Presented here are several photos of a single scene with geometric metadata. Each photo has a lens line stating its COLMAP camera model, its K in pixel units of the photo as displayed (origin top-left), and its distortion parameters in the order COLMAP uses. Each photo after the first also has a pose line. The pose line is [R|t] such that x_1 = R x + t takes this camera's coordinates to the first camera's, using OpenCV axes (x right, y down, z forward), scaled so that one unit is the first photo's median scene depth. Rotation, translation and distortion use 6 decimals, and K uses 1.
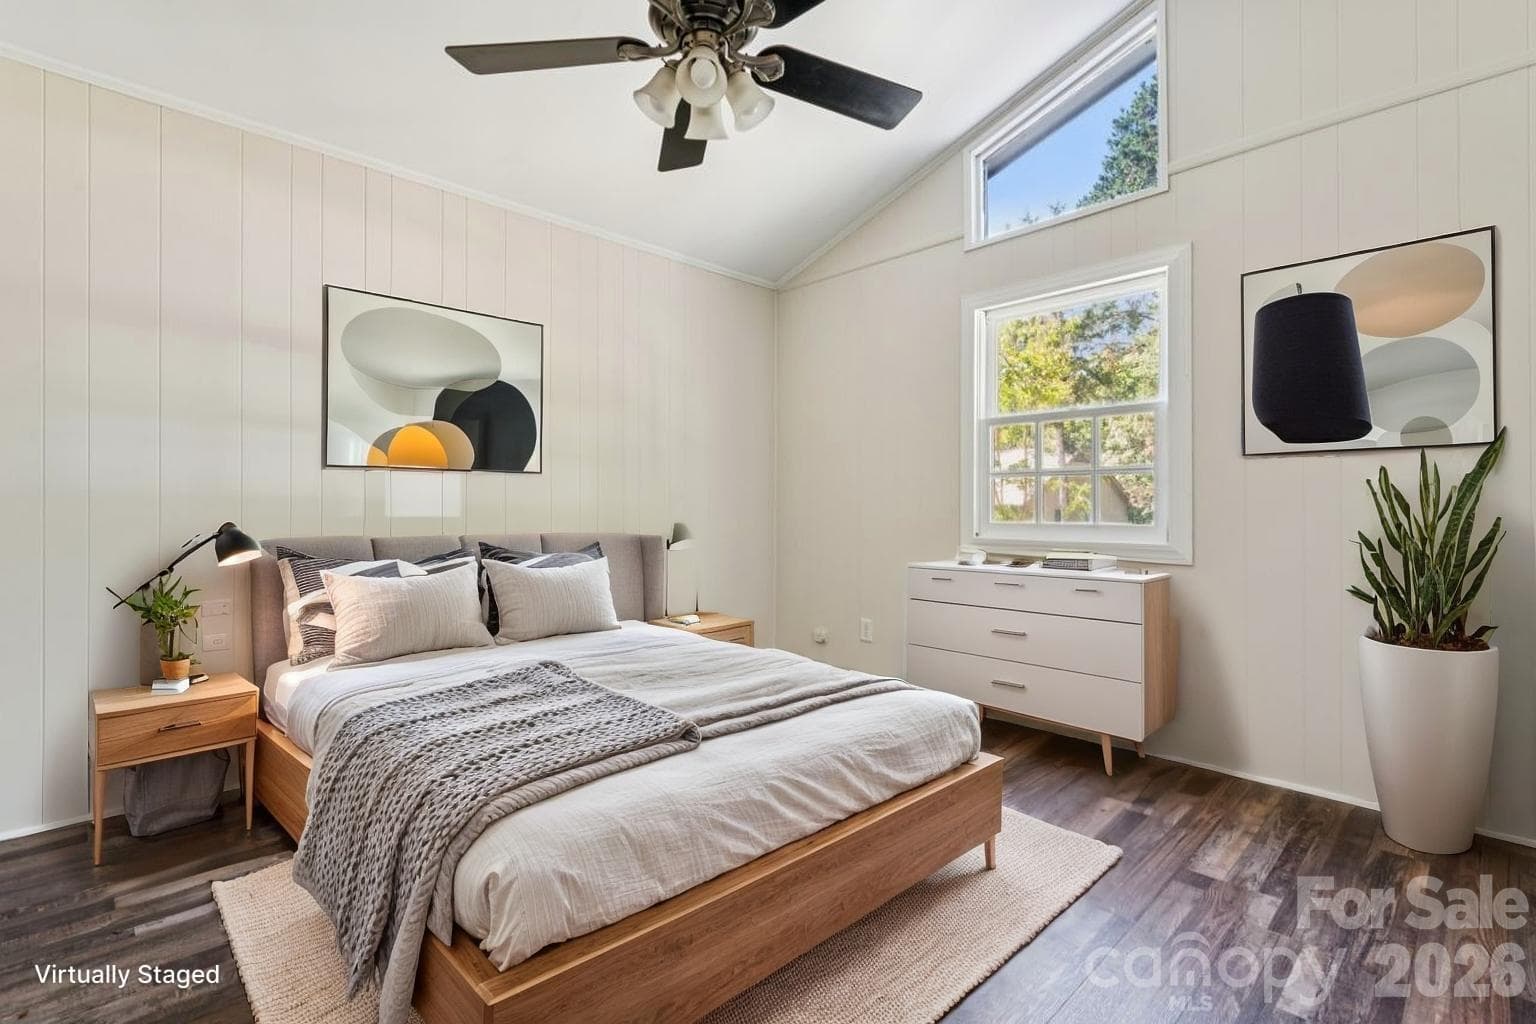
lens RADIAL K [[693.4, 0, 766.3], [0, 693.4, 510.5], [0, 0, 1]] dist [0.001493, -0.001135]
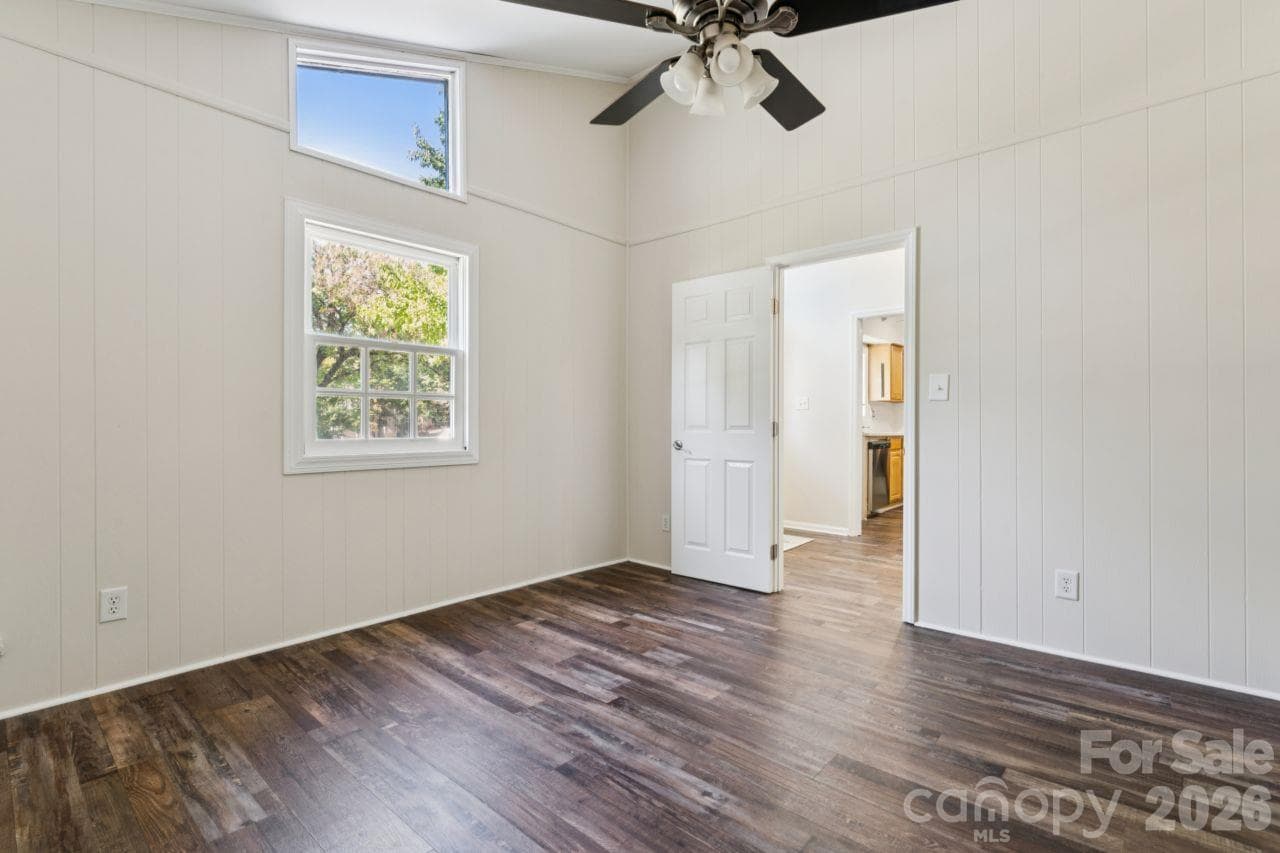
lens RADIAL K [[577.8, 0, 639.3], [0, 577.8, 423.3], [0, 0, 1]] dist [0.001493, -0.001135]
pose [[-0.076381, -0.000717, 0.997078, -0.747476], [-0.000227, 1.000000, 0.000702, -0.009839], [-0.997079, -0.000173, -0.076381, 0.850855]]
